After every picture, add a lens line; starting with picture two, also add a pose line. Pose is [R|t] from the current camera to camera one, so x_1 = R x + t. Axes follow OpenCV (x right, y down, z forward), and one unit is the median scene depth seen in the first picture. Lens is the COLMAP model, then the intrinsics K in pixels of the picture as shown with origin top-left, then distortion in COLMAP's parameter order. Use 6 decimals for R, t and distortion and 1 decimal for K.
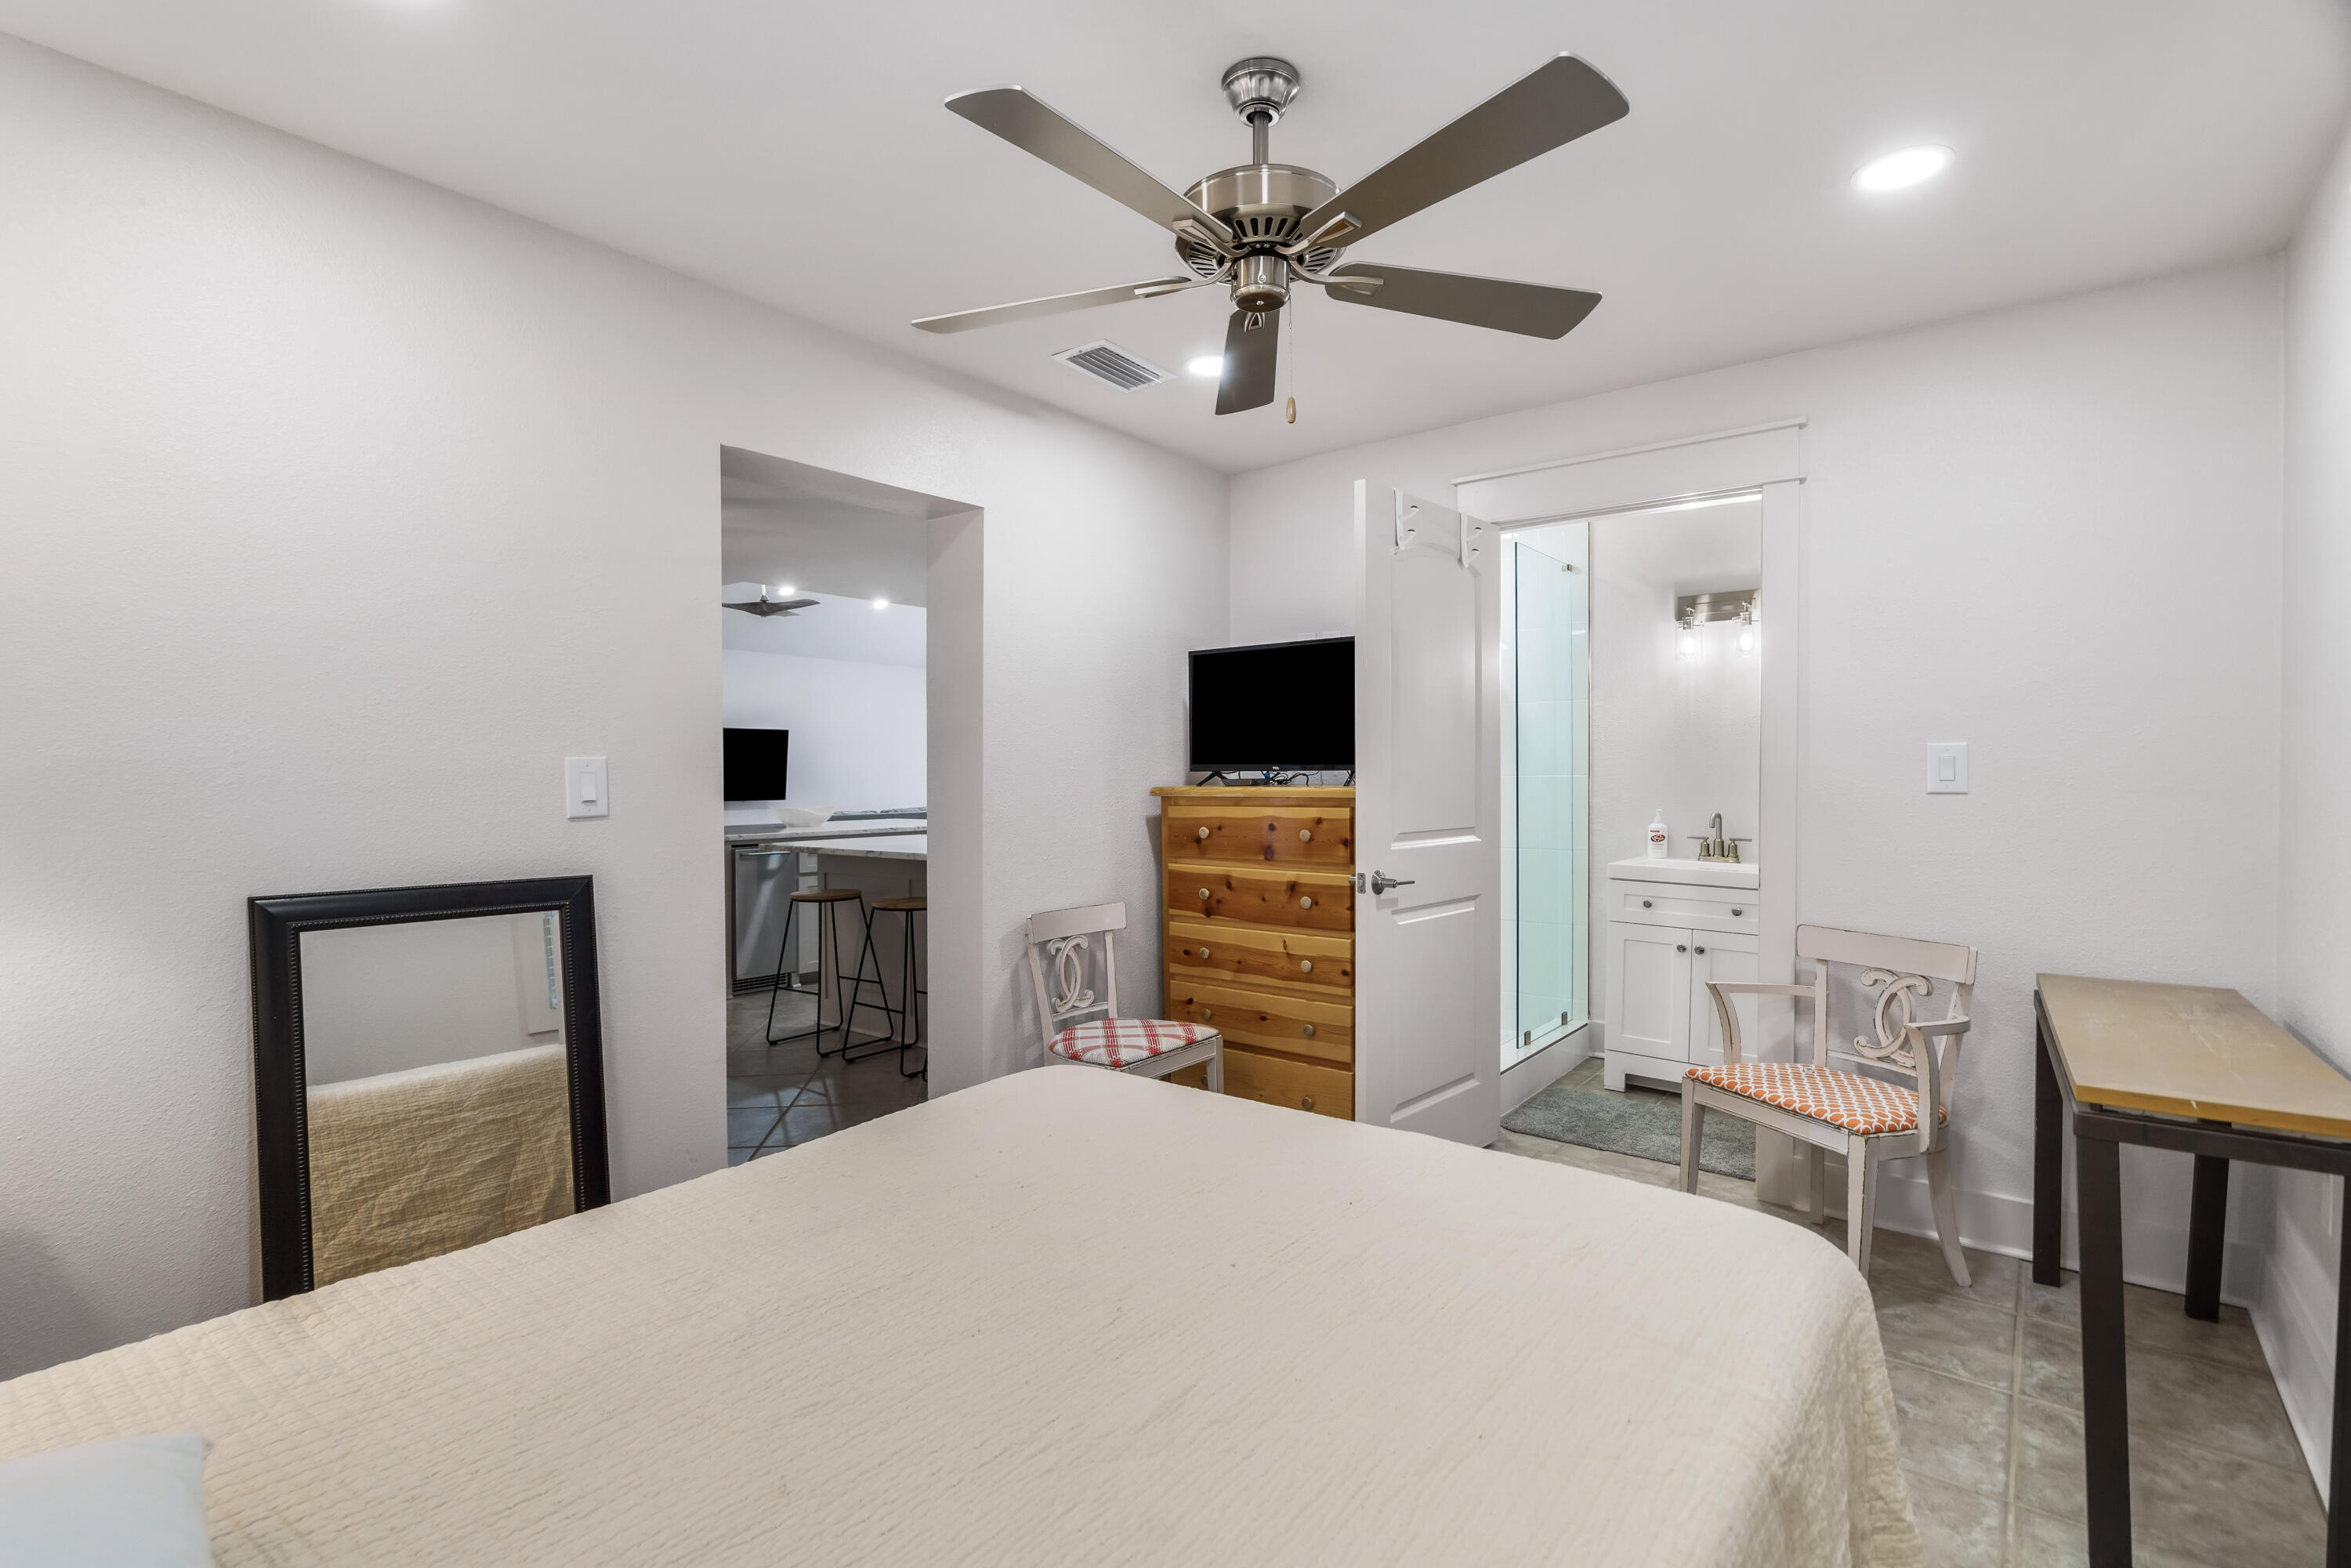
lens RADIAL K [[1155.4, 0, 1169.2], [0, 1155.4, 755.7], [0, 0, 1]] dist [0.000931, -0.000243]
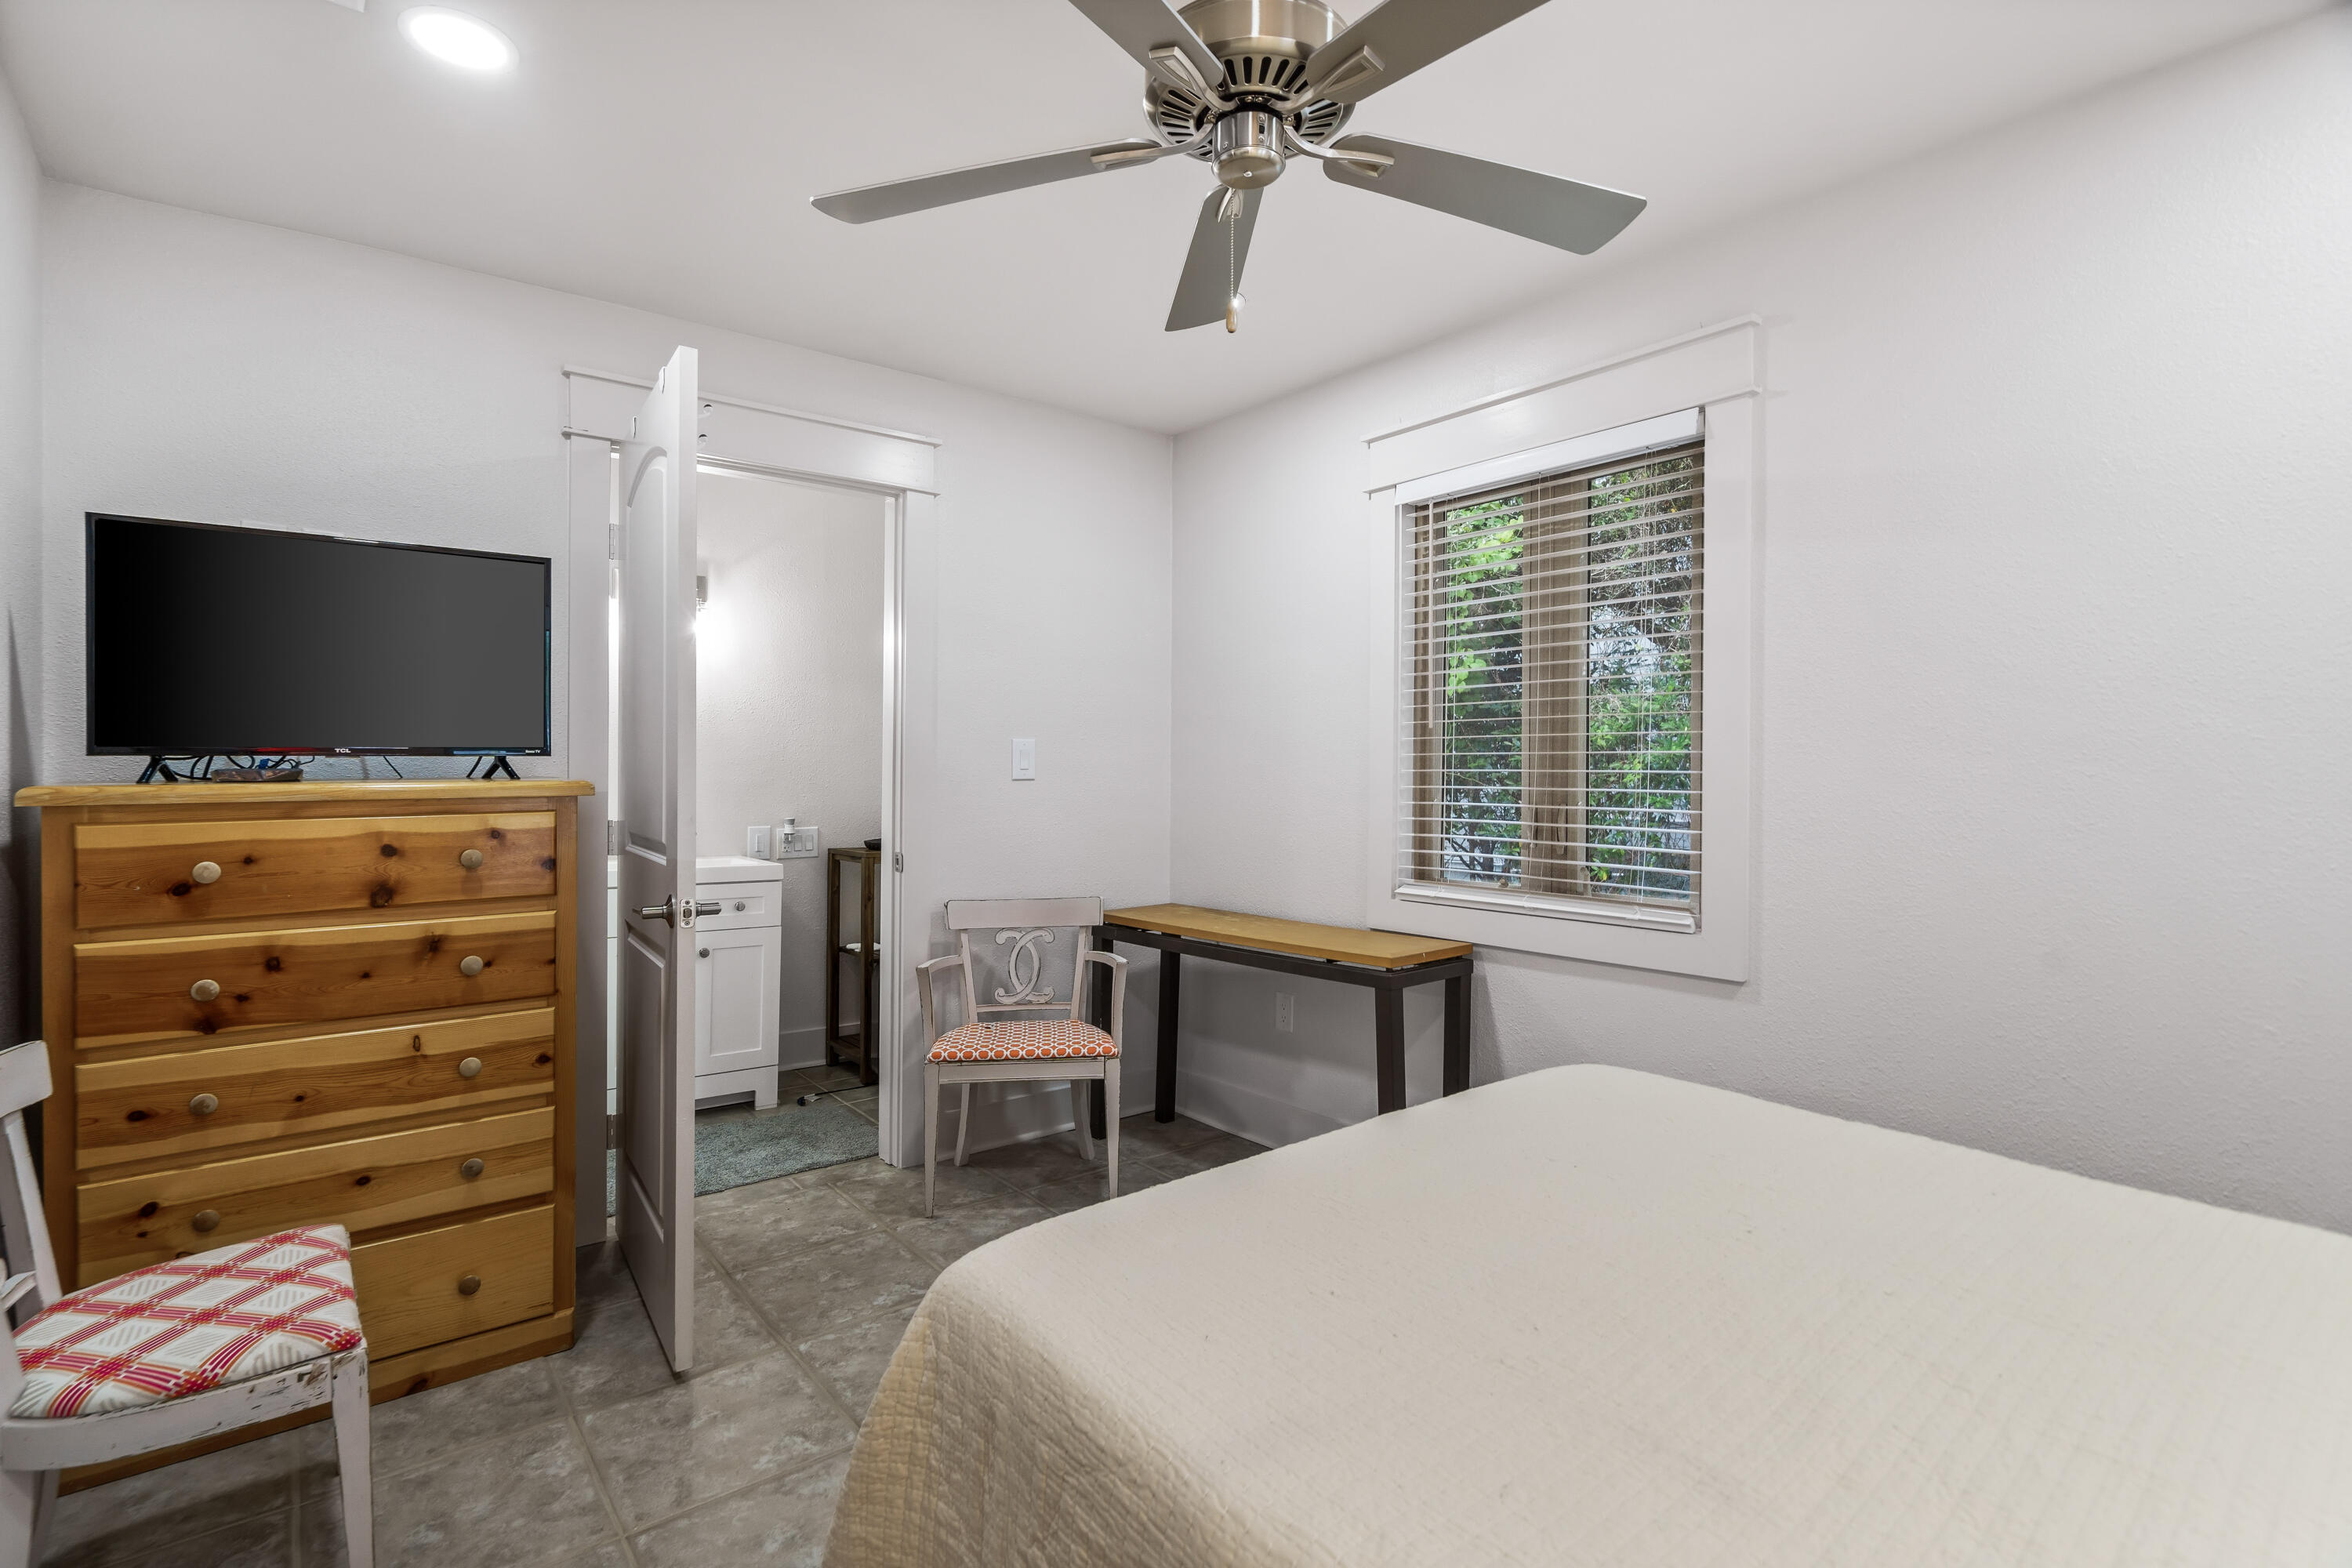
lens RADIAL K [[1106.2, 0, 1164.5], [0, 1106.2, 765.7], [0, 0, 1]] dist [-0.000051, -0.000382]
pose [[0.211342, 0.005806, 0.977395, -0.387389], [-0.015313, 0.999879, -0.002629, 0.014371], [-0.977292, -0.014411, 0.211405, 0.503285]]
